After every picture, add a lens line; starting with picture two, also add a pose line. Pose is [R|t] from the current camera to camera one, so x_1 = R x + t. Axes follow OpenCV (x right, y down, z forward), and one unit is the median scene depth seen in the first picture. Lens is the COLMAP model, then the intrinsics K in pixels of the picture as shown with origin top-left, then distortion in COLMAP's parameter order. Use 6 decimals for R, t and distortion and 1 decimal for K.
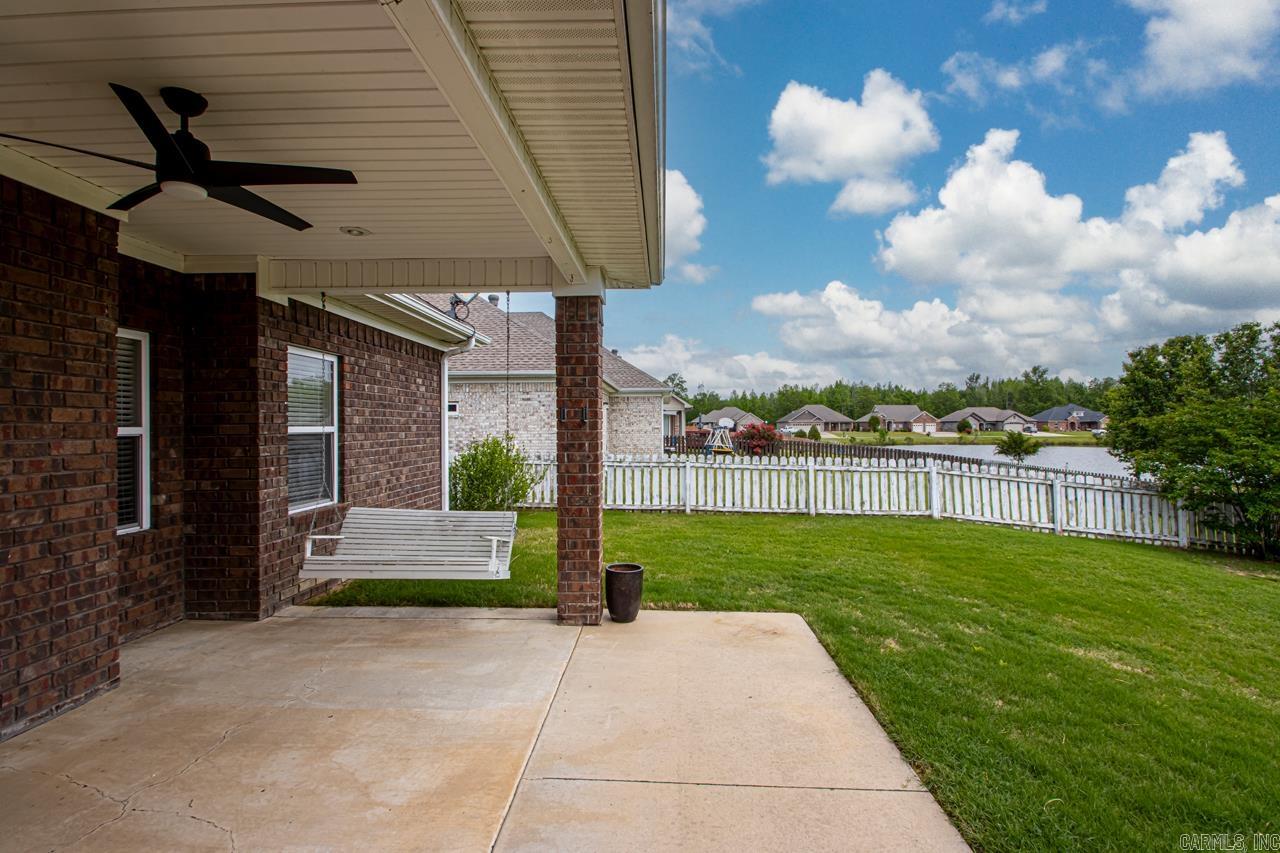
lens RADIAL K [[597.0, 0, 657.5], [0, 597.0, 426.2], [0, 0, 1]] dist [0.027975, -0.017986]
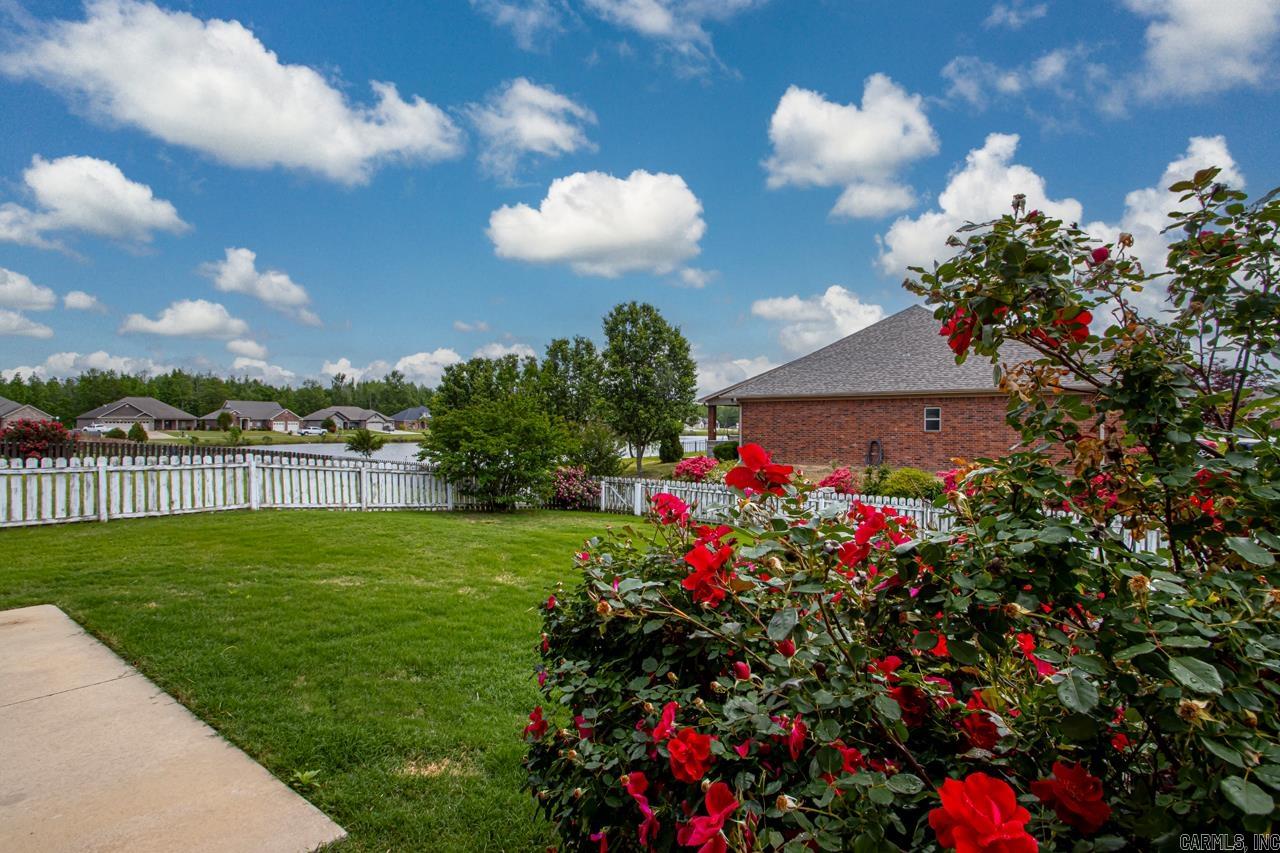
lens RADIAL K [[602.8, 0, 657.3], [0, 602.8, 425.7], [0, 0, 1]] dist [0.020991, -0.018686]
pose [[0.575725, 0.003173, 0.817637, -0.006218], [-0.004022, 0.999991, -0.001048, 0.002473], [-0.817634, -0.002685, 0.575733, -0.212089]]
